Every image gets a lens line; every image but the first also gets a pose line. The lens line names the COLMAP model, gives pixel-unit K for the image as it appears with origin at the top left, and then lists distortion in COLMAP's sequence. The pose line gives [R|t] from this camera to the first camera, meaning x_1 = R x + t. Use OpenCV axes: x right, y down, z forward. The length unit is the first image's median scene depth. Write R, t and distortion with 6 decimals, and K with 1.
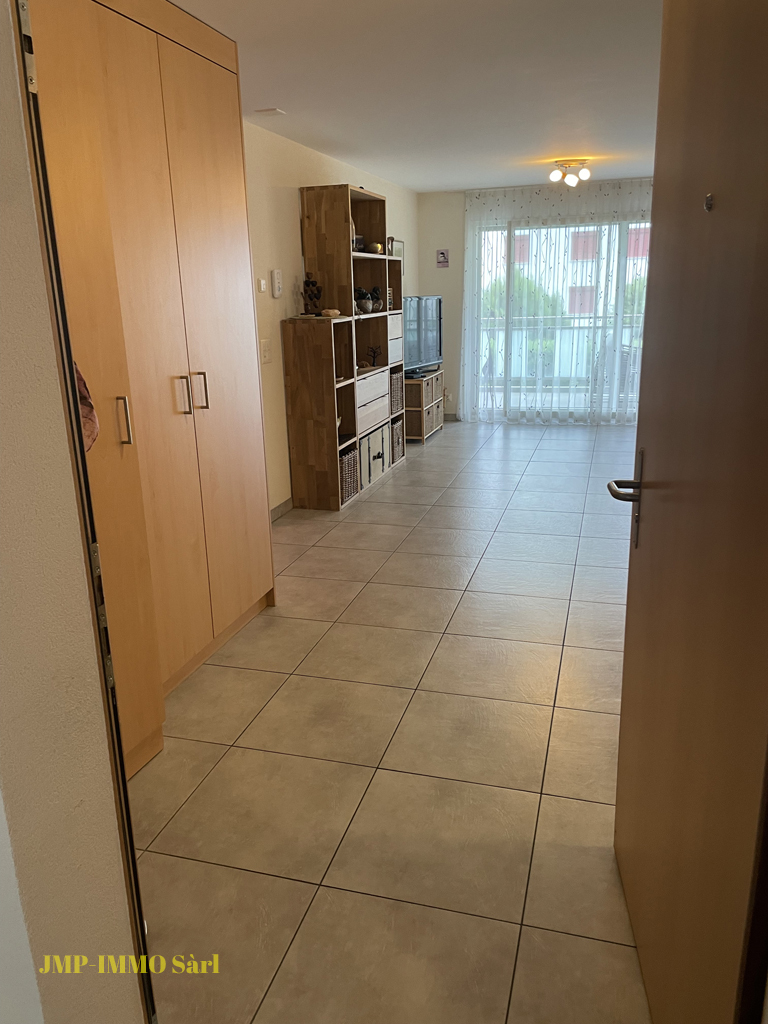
lens RADIAL K [[779.3, 0, 376.5], [0, 779.3, 512.3], [0, 0, 1]] dist [0.052568, -0.042346]
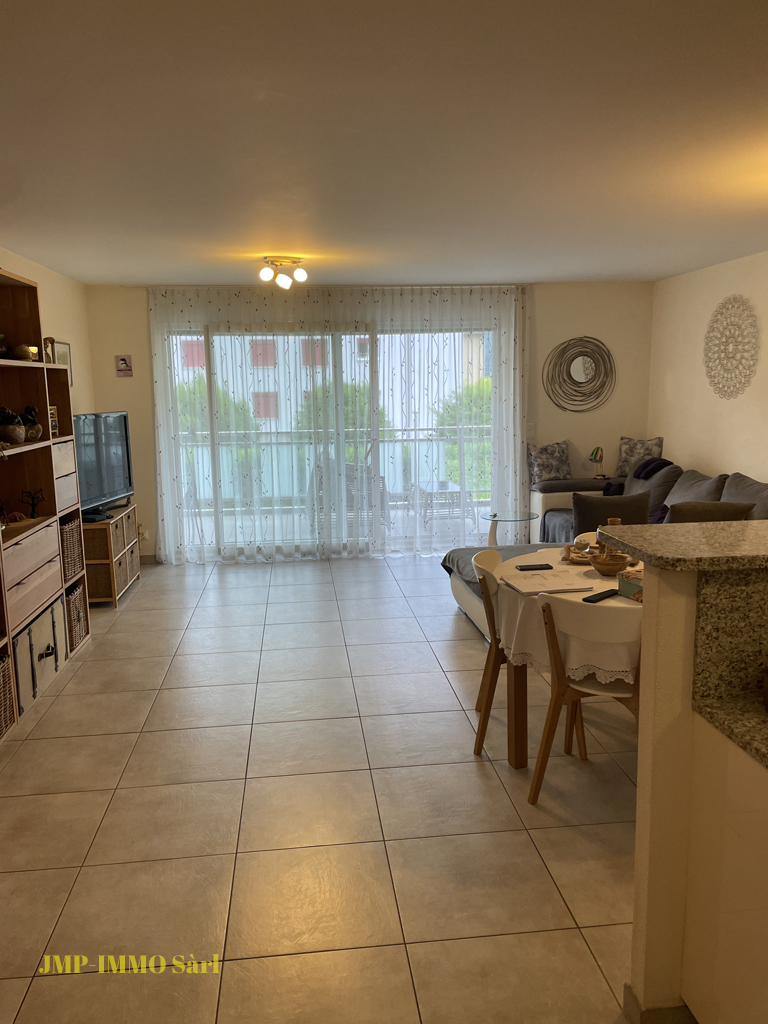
lens RADIAL K [[779.3, 0, 386.9], [0, 779.3, 515.2], [0, 0, 1]] dist [0.052568, -0.042346]
pose [[0.917999, -0.053245, 0.392993, 0.009916], [0.100389, 0.989871, -0.100386, -0.084944], [-0.383667, 0.131607, 0.914045, 0.239070]]
